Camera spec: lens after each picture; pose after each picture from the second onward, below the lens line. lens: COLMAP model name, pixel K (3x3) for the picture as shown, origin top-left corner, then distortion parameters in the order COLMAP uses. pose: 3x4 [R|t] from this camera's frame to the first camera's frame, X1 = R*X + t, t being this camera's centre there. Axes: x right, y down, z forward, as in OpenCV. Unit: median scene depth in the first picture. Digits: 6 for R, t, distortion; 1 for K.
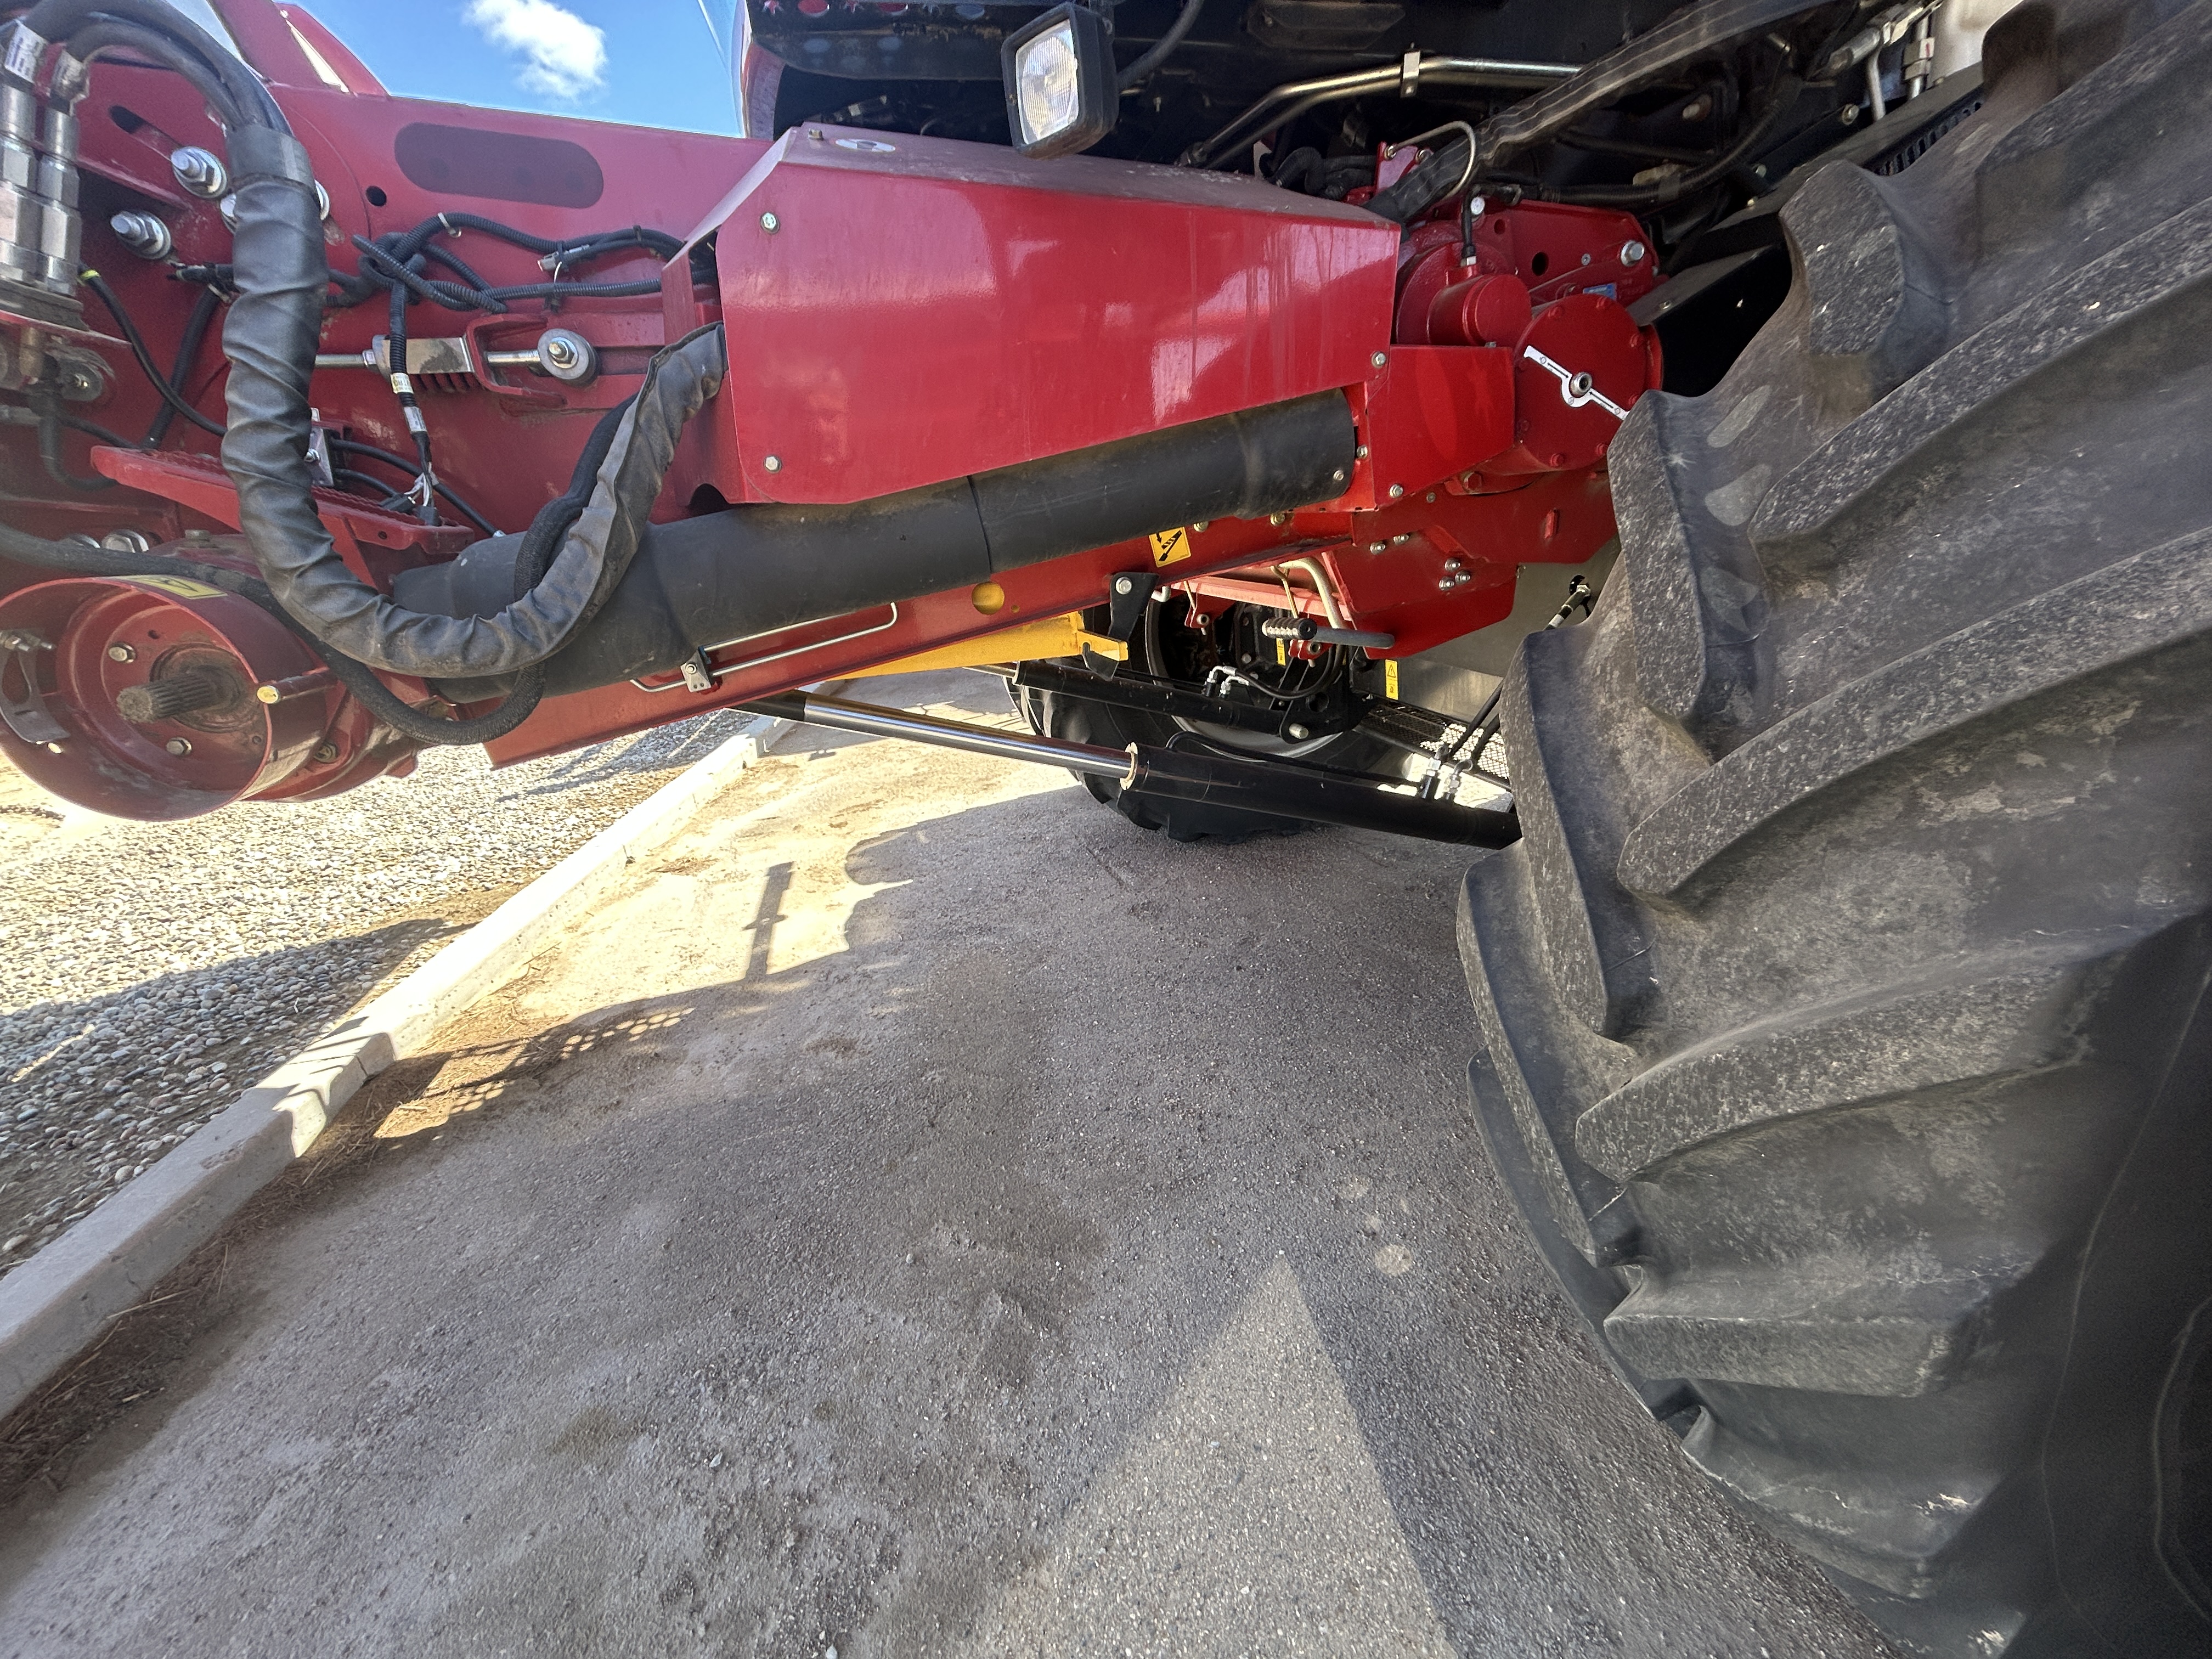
lens RADIAL K [[889.0, 0, 1100.0], [0, 889.0, 830.7], [0, 0, 1]] dist [-0.000432, 0.000762]
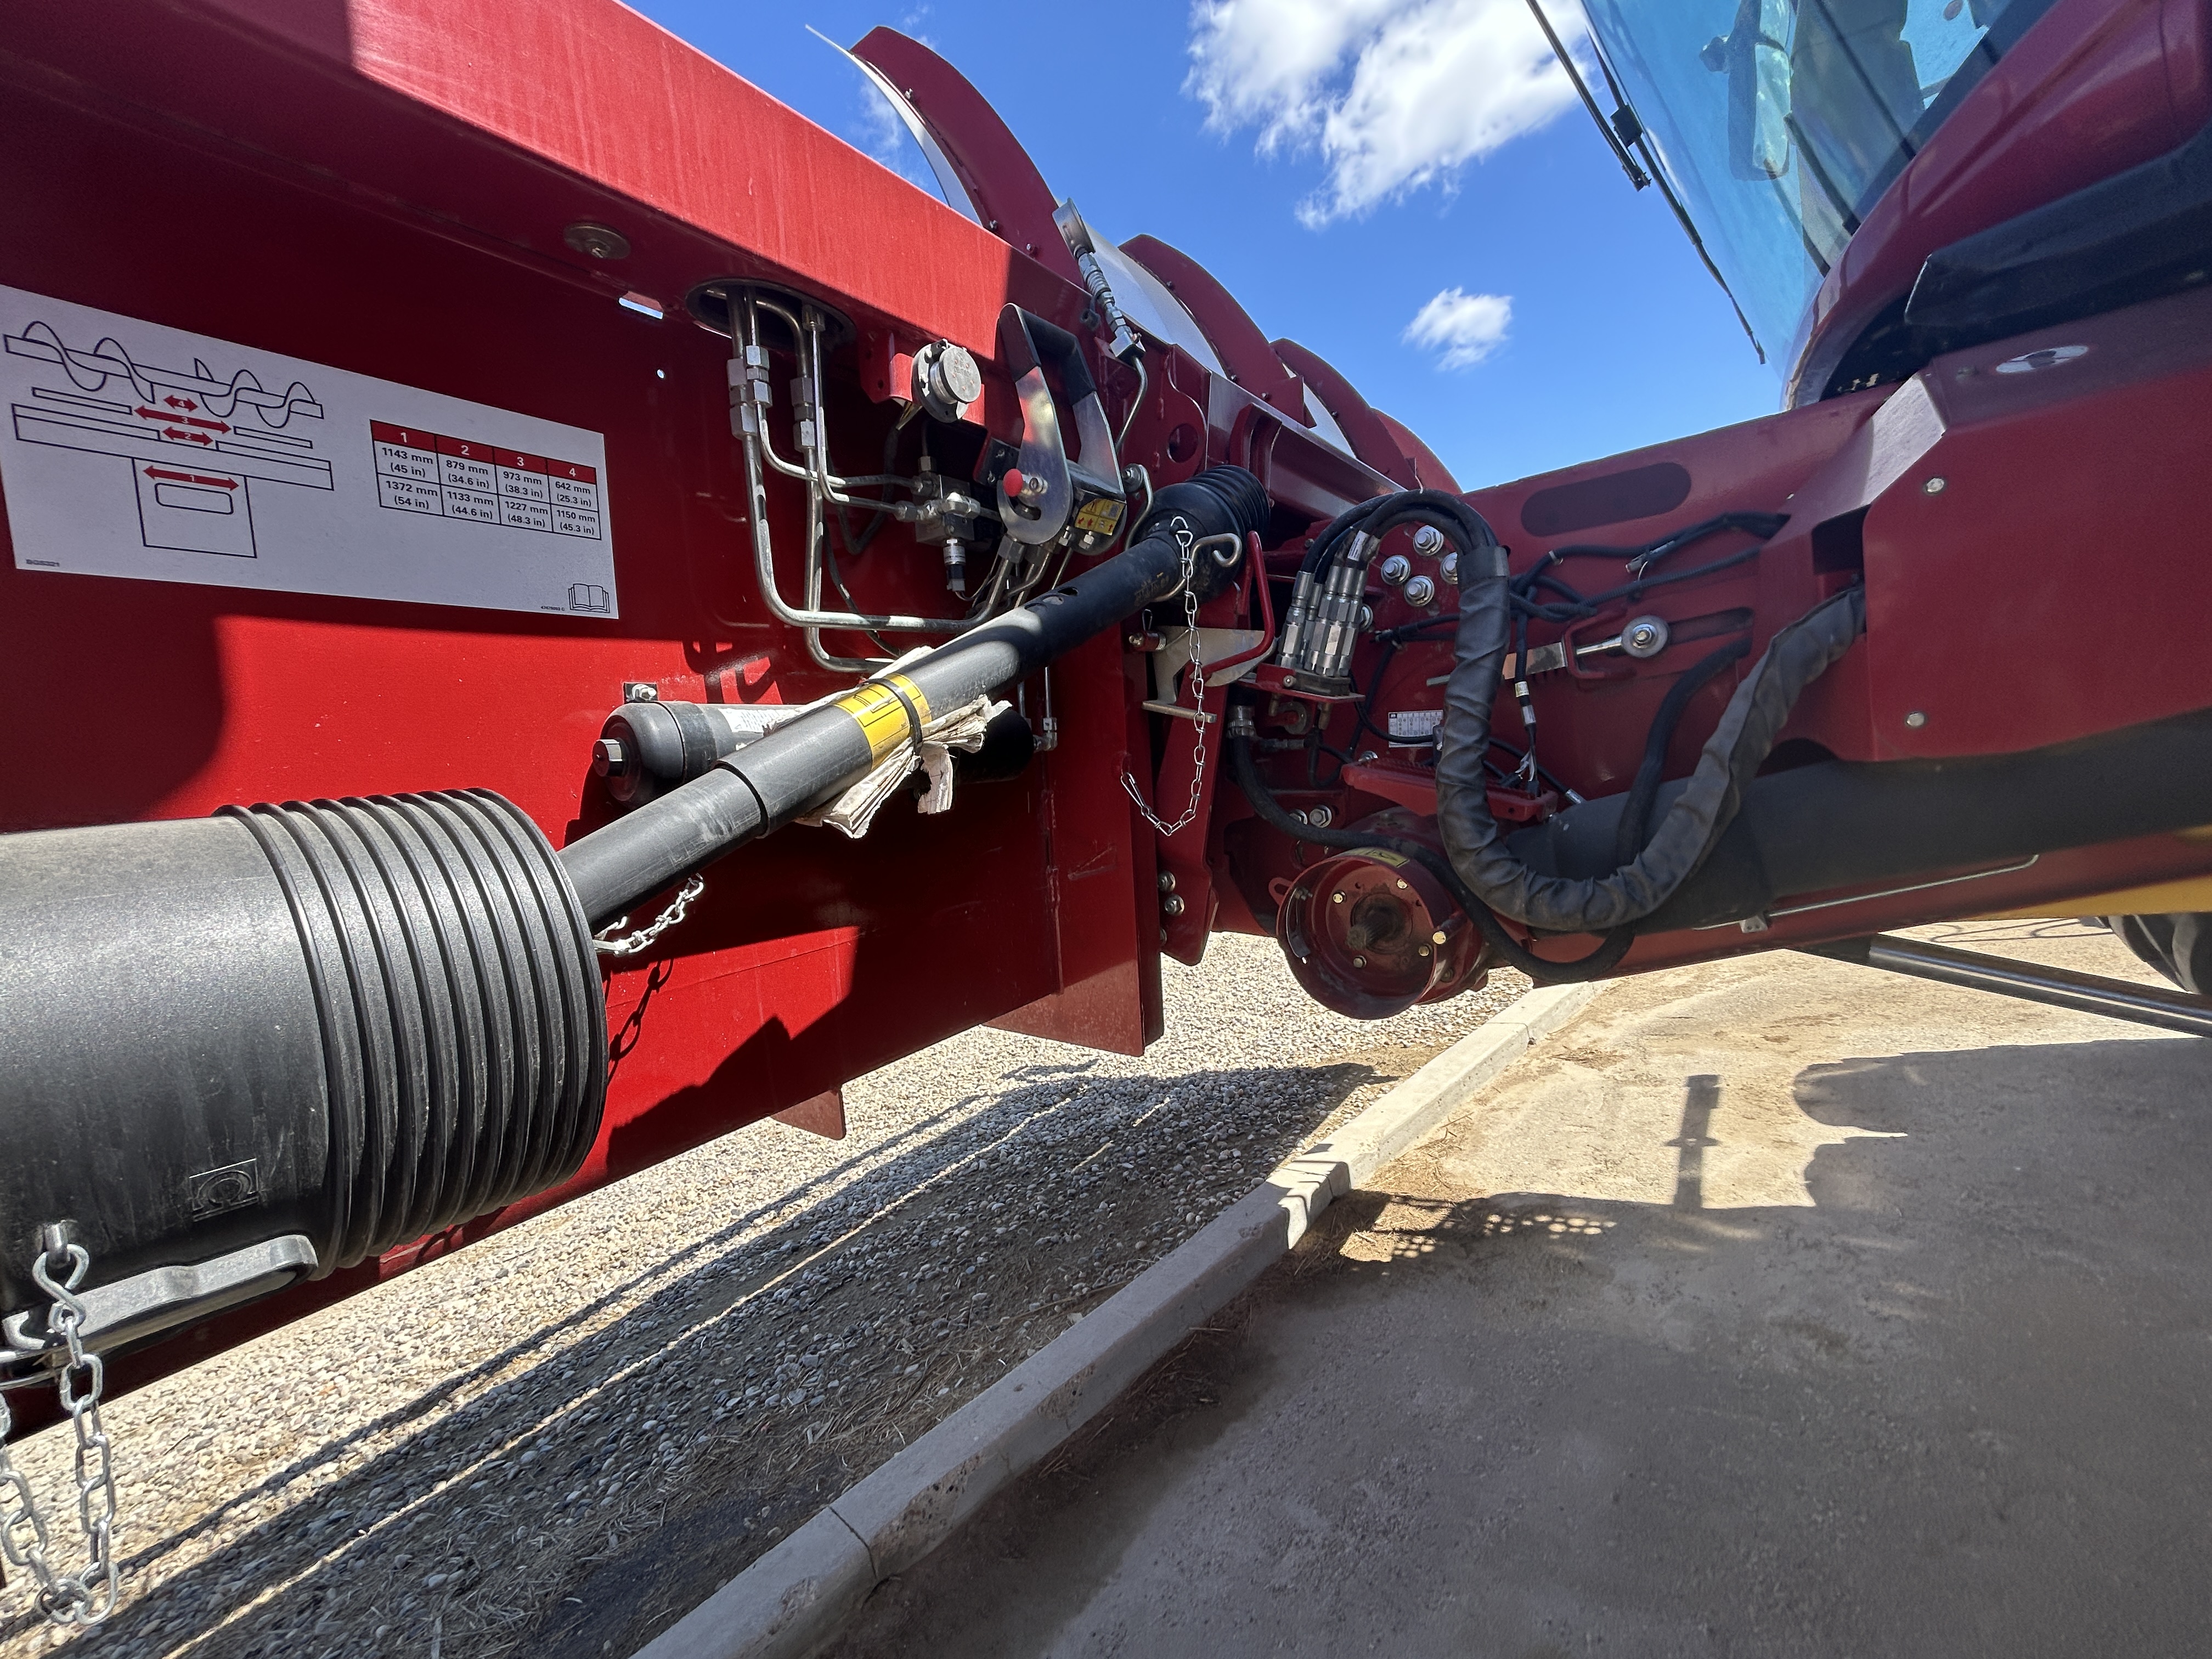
lens RADIAL K [[889.0, 0, 1103.4], [0, 889.0, 830.3], [0, 0, 1]] dist [-0.000432, 0.000762]
pose [[0.628585, -0.014653, -0.777603, -0.069701], [-0.129707, 0.983845, -0.123390, -0.027284], [0.766848, 0.178422, 0.616530, -0.084912]]
